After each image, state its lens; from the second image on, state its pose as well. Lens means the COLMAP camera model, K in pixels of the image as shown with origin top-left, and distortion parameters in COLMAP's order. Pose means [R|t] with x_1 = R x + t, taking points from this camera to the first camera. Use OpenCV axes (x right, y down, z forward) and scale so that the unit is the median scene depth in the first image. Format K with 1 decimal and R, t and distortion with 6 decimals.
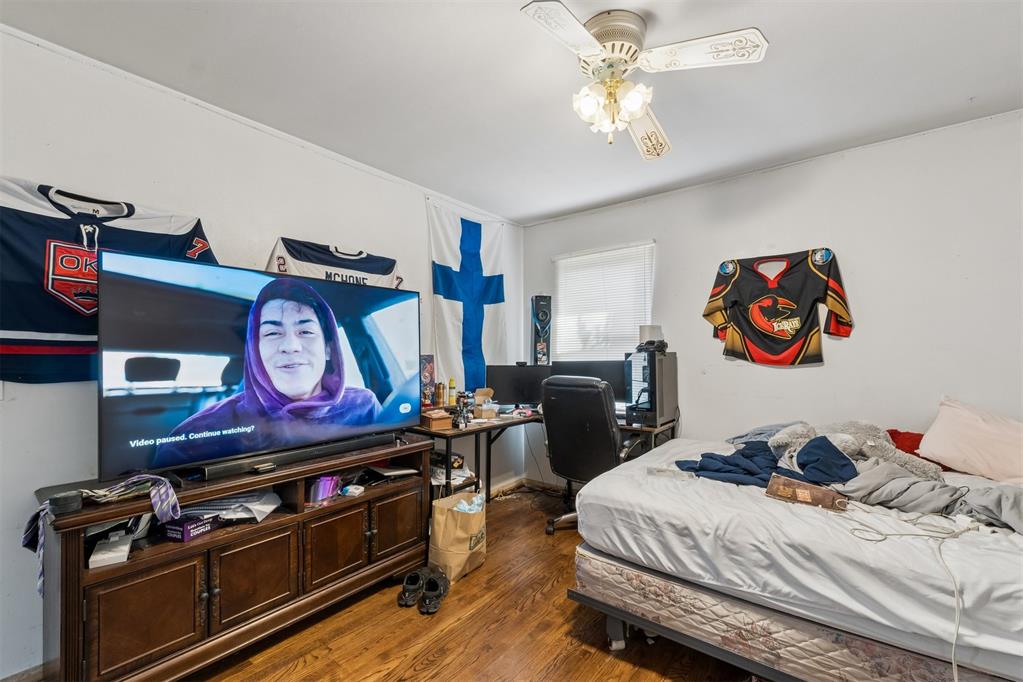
lens RADIAL K [[428.3, 0, 511.3], [0, 428.3, 345.8], [0, 0, 1]] dist [0.001000, 0.000497]
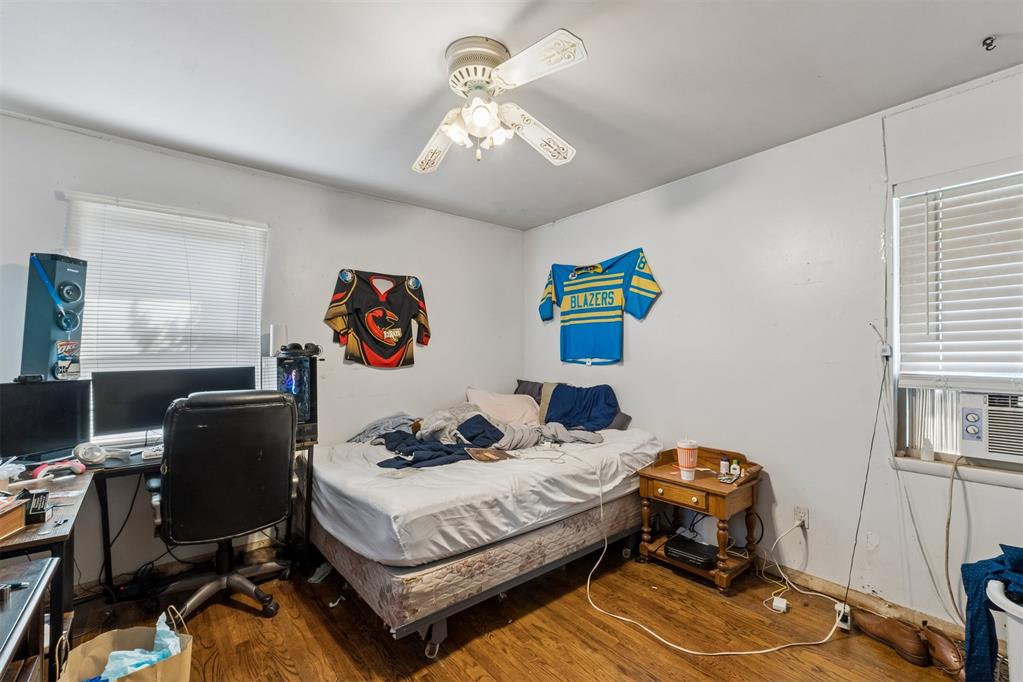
lens RADIAL K [[431.0, 0, 512.4], [0, 431.0, 351.1], [0, 0, 1]] dist [0.000520, 0.000150]
pose [[0.216973, 0.008939, 0.976137, -0.572702], [-0.013106, 0.999895, -0.006243, 0.003711], [-0.976090, -0.011439, 0.217068, 0.495617]]
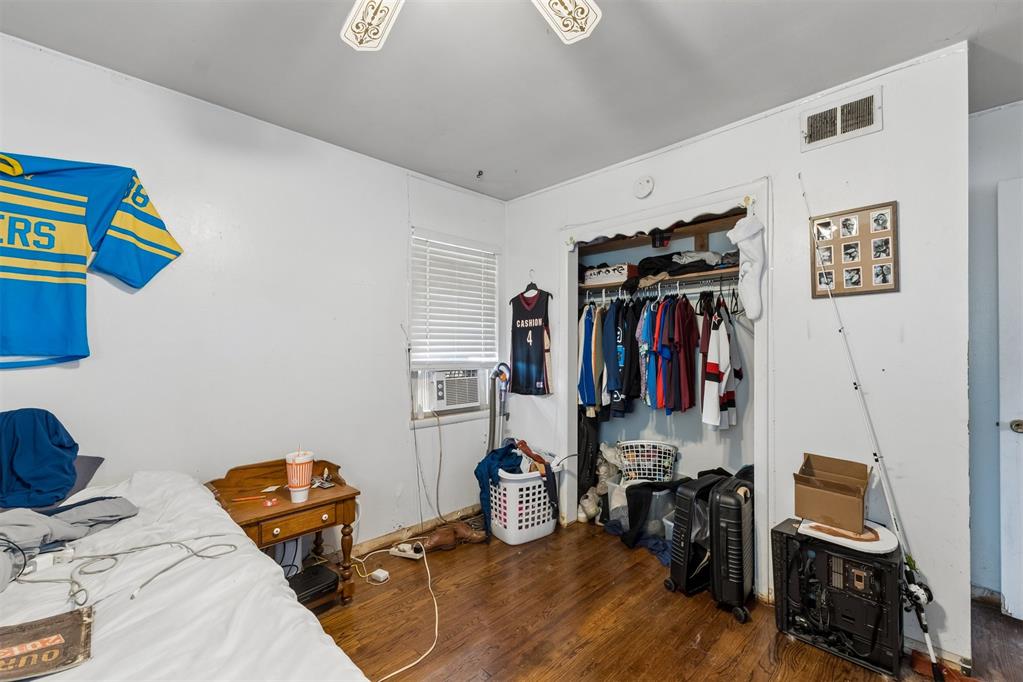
lens RADIAL K [[428.3, 0, 511.3], [0, 428.3, 345.8], [0, 0, 1]] dist [0.001000, 0.000497]
pose [[-0.993018, 0.002920, 0.117925, 0.065577], [0.000589, 0.999804, -0.019793, 0.014420], [-0.117959, -0.019585, -0.992825, 1.137863]]
